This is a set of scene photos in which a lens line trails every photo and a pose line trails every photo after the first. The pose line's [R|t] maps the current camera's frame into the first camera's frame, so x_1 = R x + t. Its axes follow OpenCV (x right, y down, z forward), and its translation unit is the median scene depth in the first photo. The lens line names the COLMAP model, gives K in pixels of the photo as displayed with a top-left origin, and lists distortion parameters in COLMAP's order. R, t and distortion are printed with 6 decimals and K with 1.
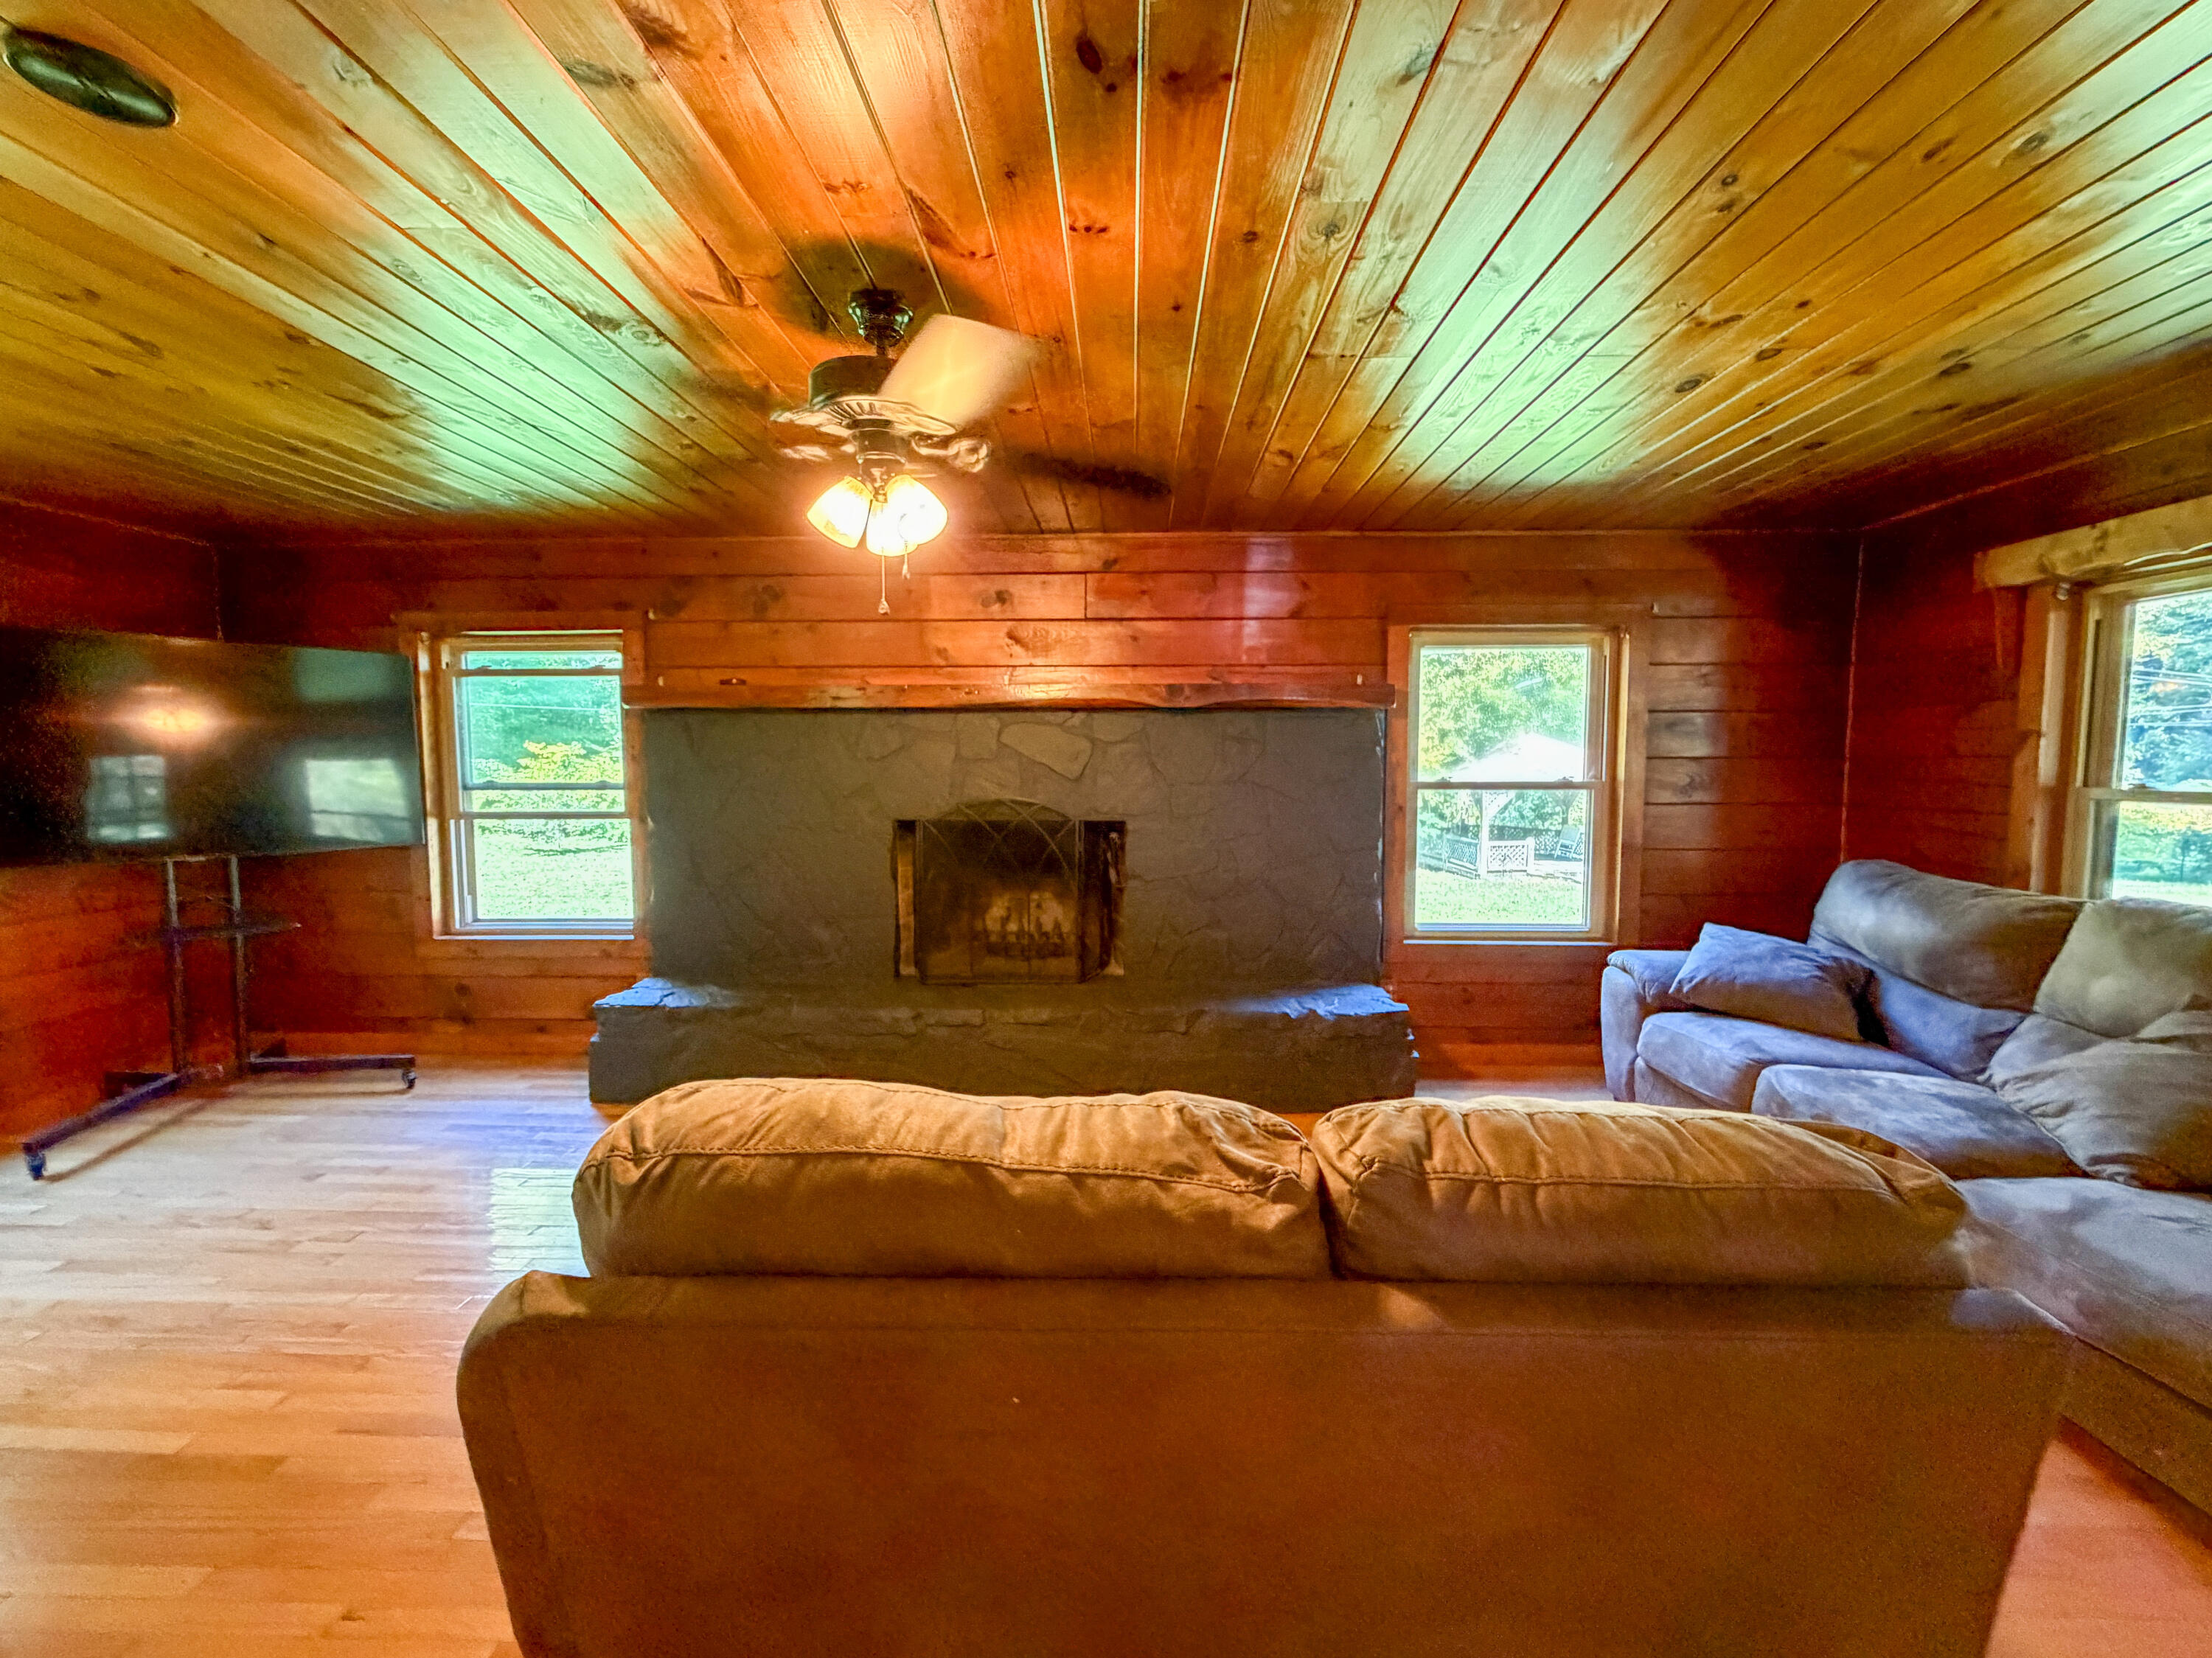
lens RADIAL K [[883.0, 0, 1108.6], [0, 883.0, 825.8], [0, 0, 1]] dist [-0.000569, -0.001078]
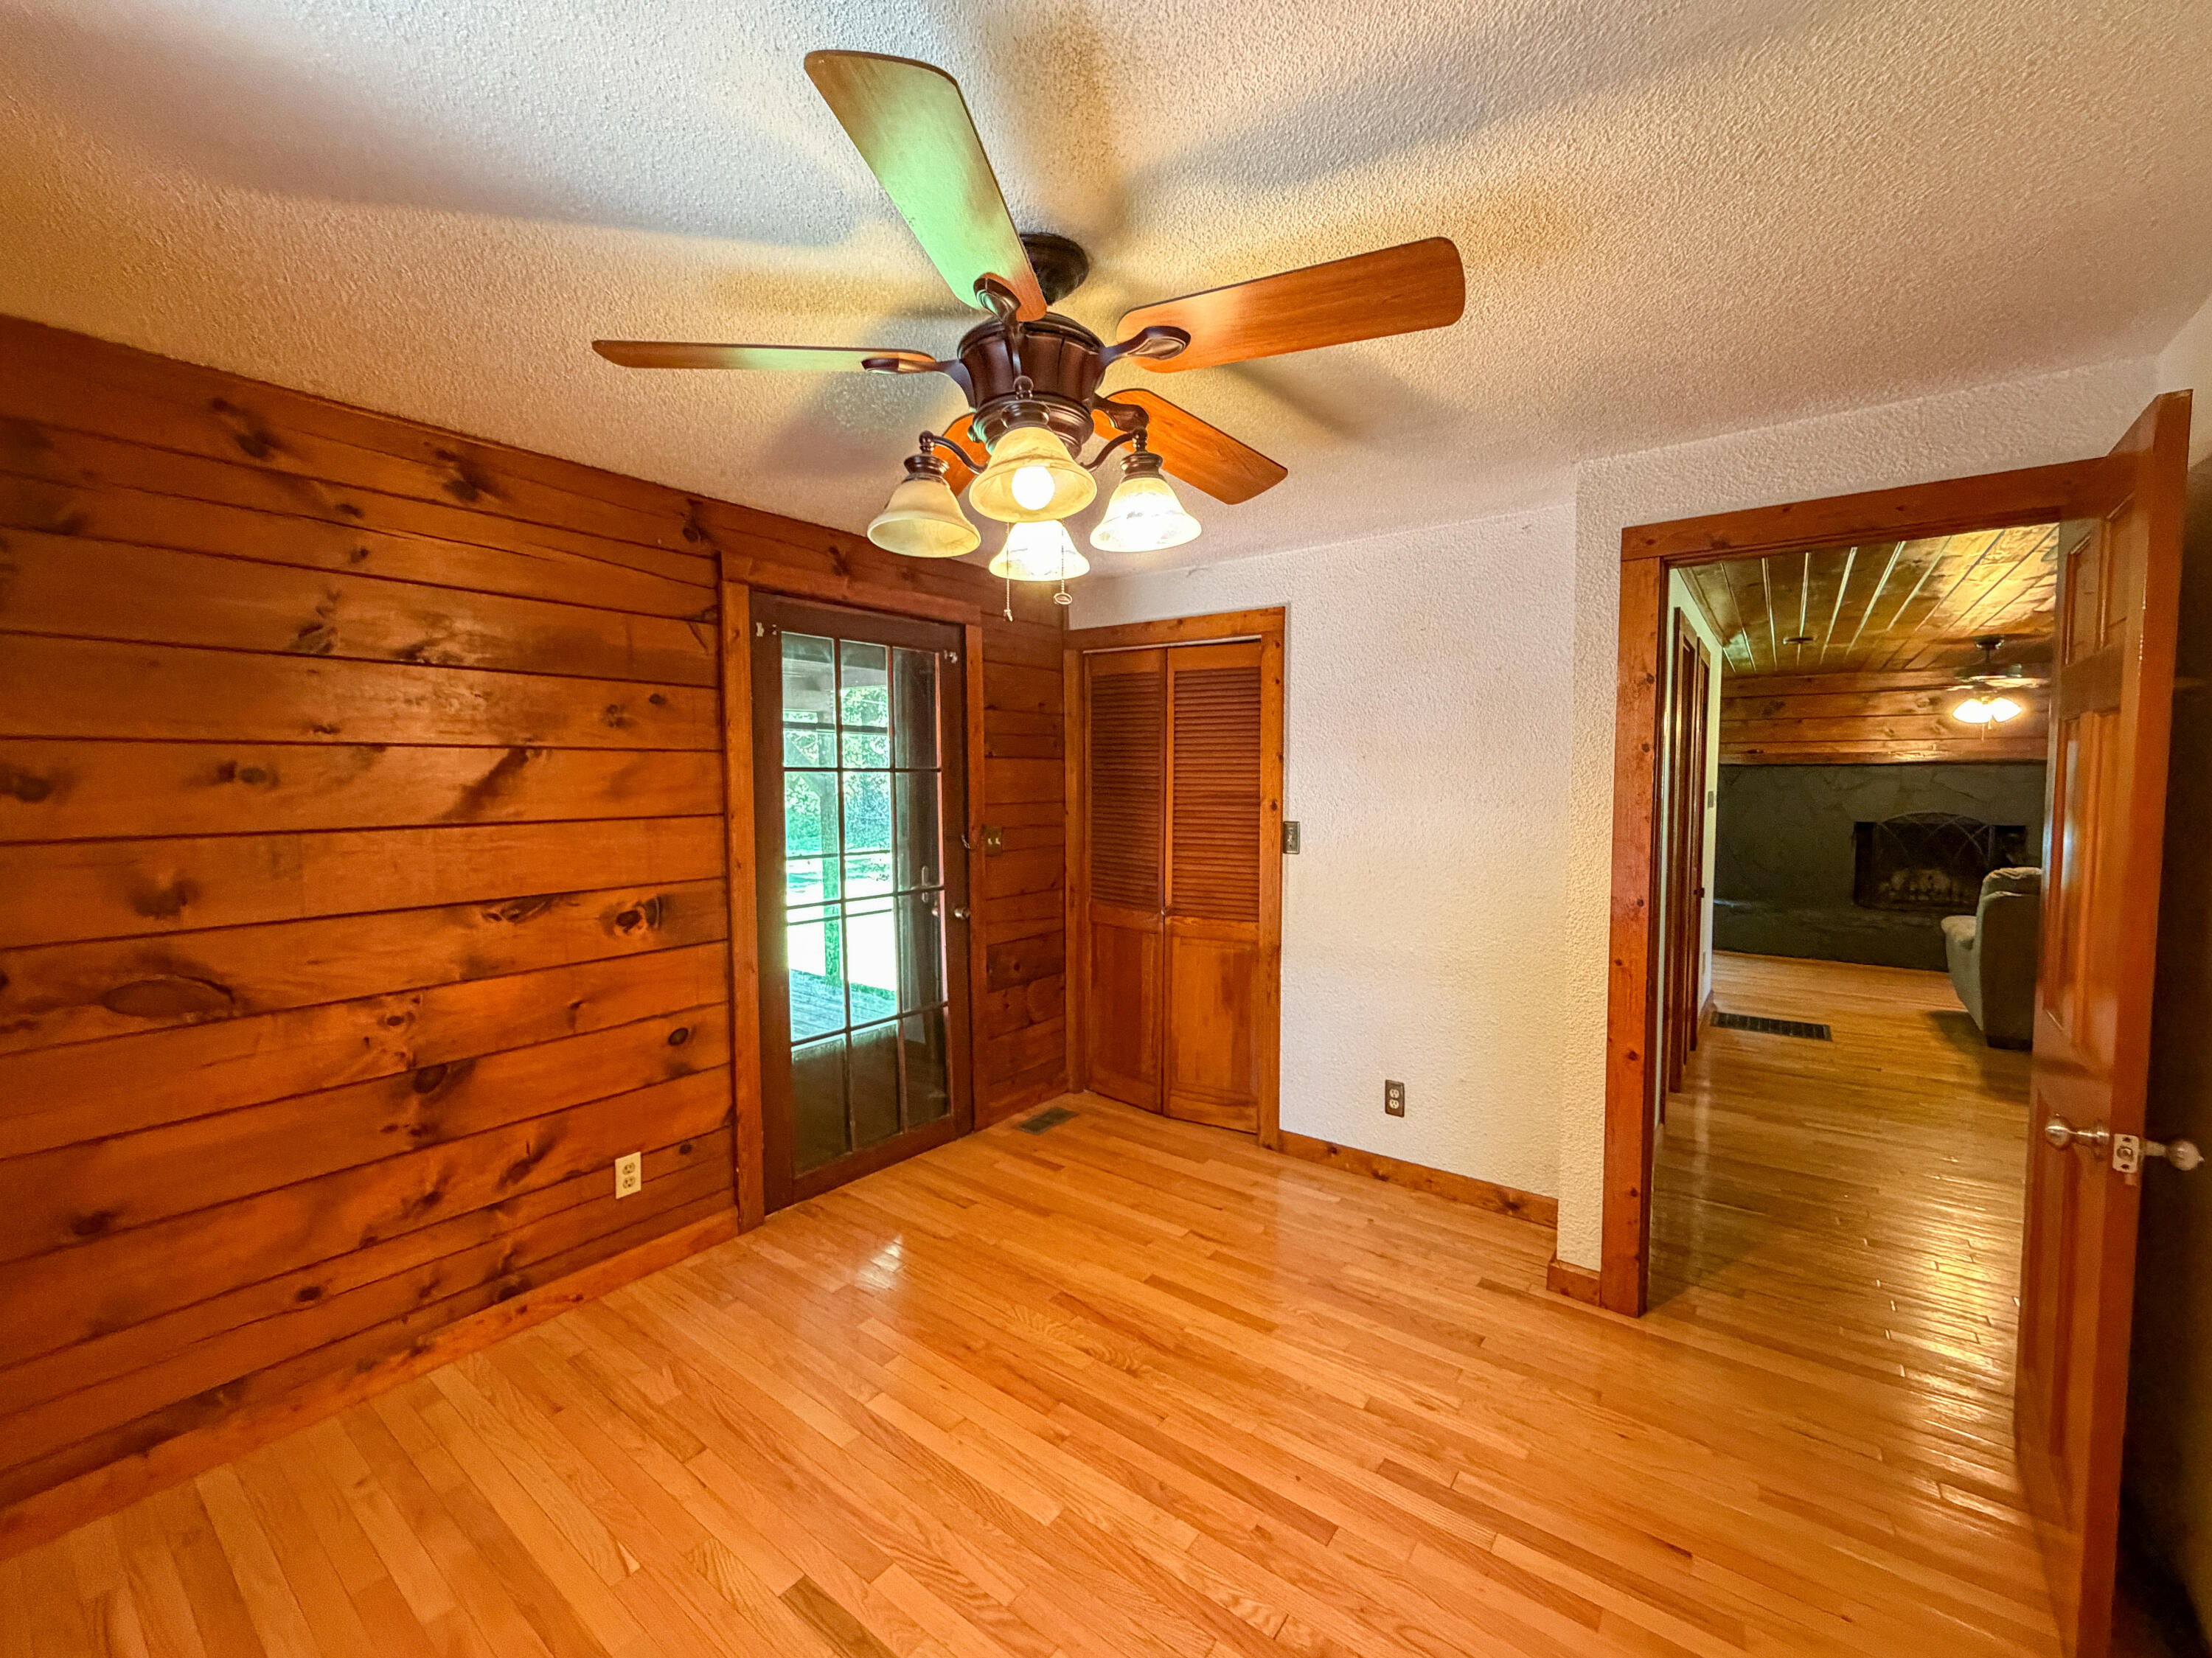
lens RADIAL K [[883.0, 0, 1114.1], [0, 883.0, 830.6], [0, 0, 1]] dist [-0.000569, -0.001078]
pose [[0.820656, 0.036340, -0.570266, -0.473185], [-0.044670, 0.999002, -0.000622, 0.085412], [0.569674, 0.025984, 0.821460, -1.491181]]
